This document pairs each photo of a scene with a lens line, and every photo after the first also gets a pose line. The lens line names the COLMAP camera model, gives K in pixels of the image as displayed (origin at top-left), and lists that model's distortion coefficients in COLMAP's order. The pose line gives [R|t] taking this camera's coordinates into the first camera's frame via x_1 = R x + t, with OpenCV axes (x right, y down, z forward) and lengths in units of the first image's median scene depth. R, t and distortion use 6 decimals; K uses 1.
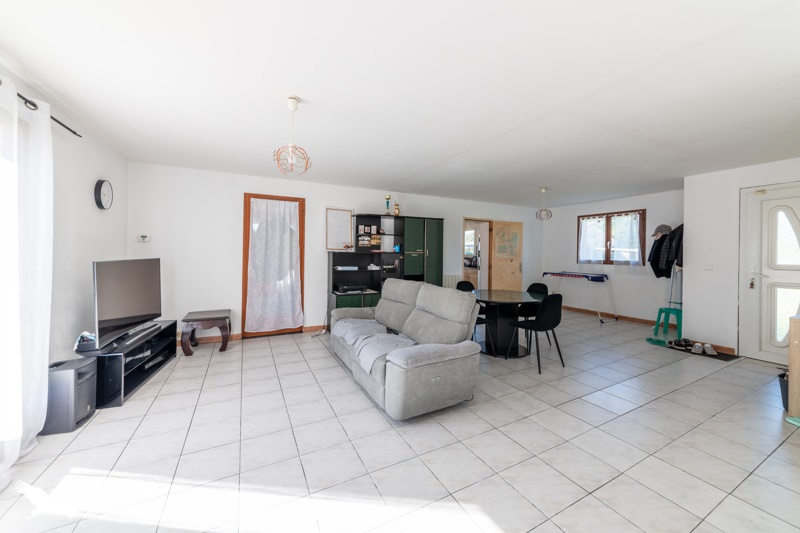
lens RADIAL K [[294.4, 0, 400.9], [0, 294.4, 254.3], [0, 0, 1]] dist [-0.000202, 0.000008]
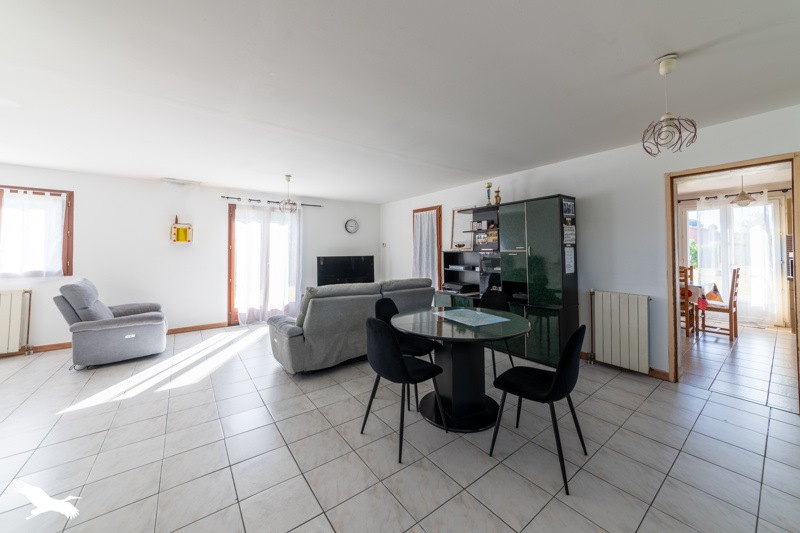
lens RADIAL K [[294.4, 0, 400.9], [0, 294.4, 254.3], [0, 0, 1]] dist [-0.000202, 0.000008]
pose [[0.165507, 0.004365, -0.986199, 0.788691], [0.004531, 0.999976, 0.005186, -0.003546], [0.986198, -0.005326, 0.165483, 0.658043]]
